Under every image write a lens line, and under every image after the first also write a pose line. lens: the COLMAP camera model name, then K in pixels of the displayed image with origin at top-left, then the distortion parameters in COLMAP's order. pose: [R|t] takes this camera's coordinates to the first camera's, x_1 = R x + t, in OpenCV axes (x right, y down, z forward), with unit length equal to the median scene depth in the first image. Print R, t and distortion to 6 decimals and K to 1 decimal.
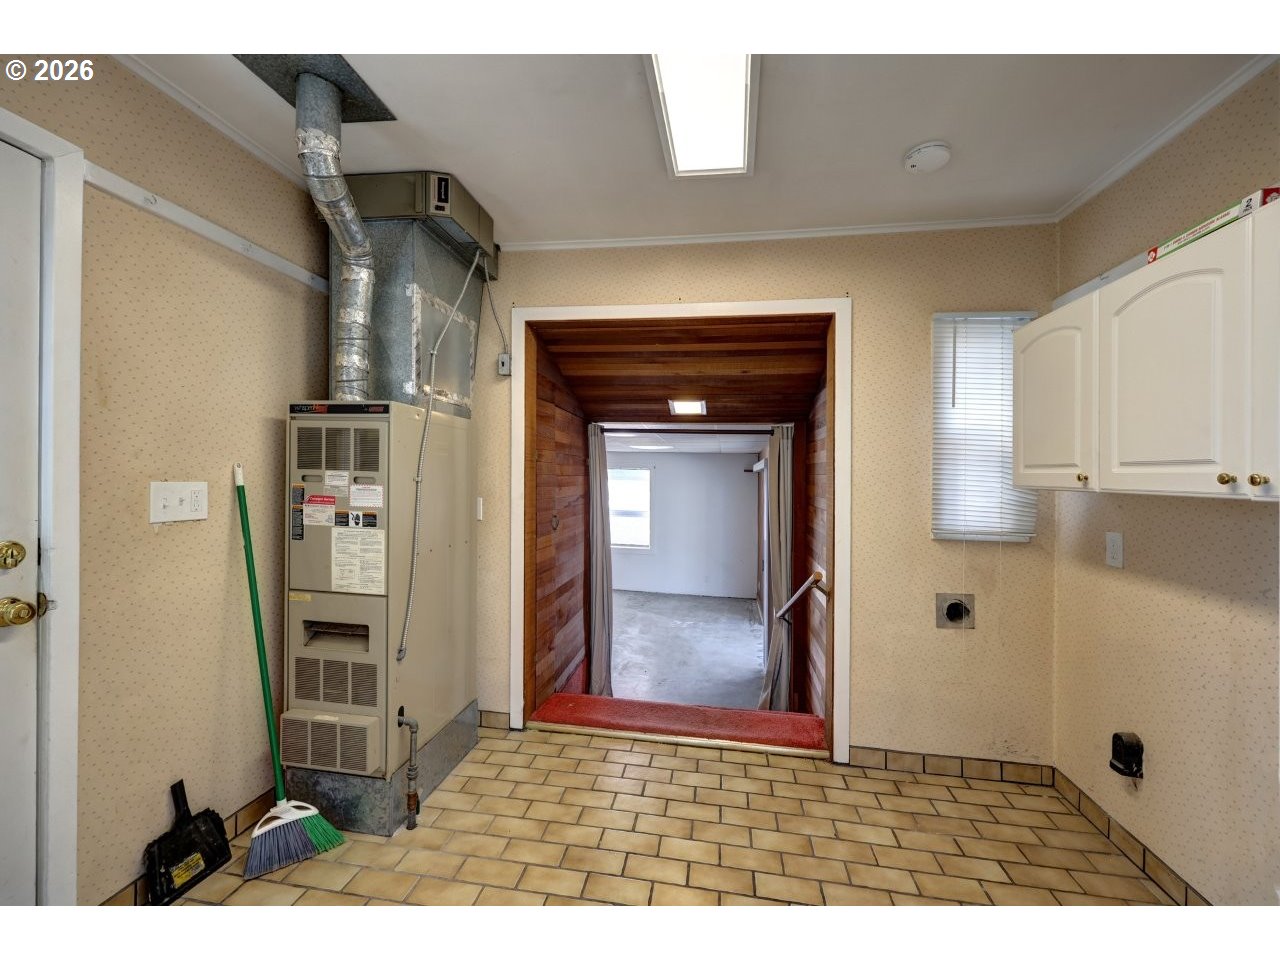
lens RADIAL K [[515.1, 0, 642.6], [0, 515.1, 474.5], [0, 0, 1]] dist [-0.000858, 0.000310]
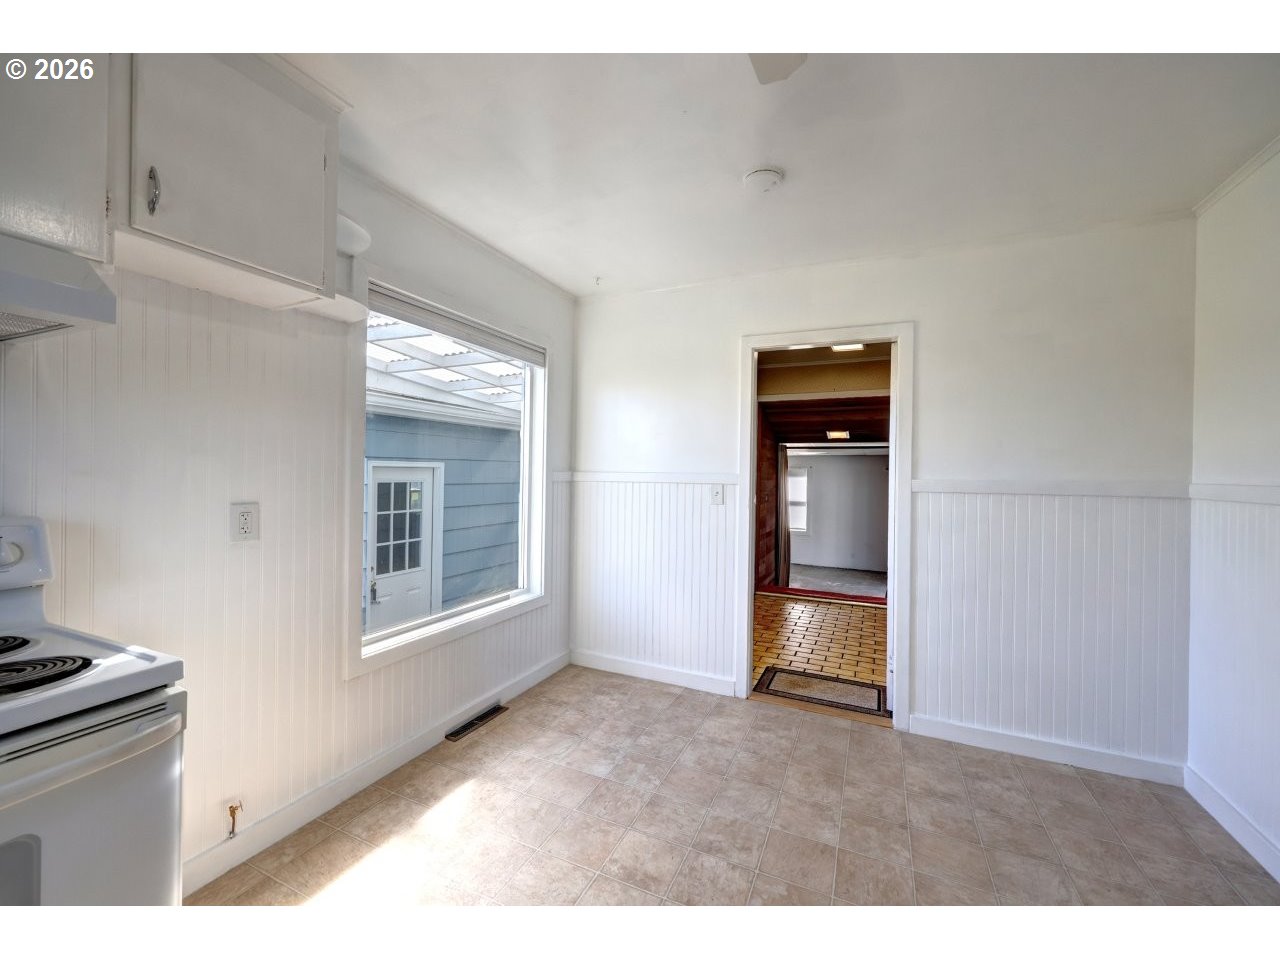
lens RADIAL K [[515.1, 0, 642.6], [0, 515.1, 474.5], [0, 0, 1]] dist [-0.000858, 0.000310]
pose [[0.962752, 0.007150, -0.270291, -0.075290], [-0.006423, 0.999973, 0.003574, -0.000609], [0.270309, -0.001705, 0.962772, -0.824685]]
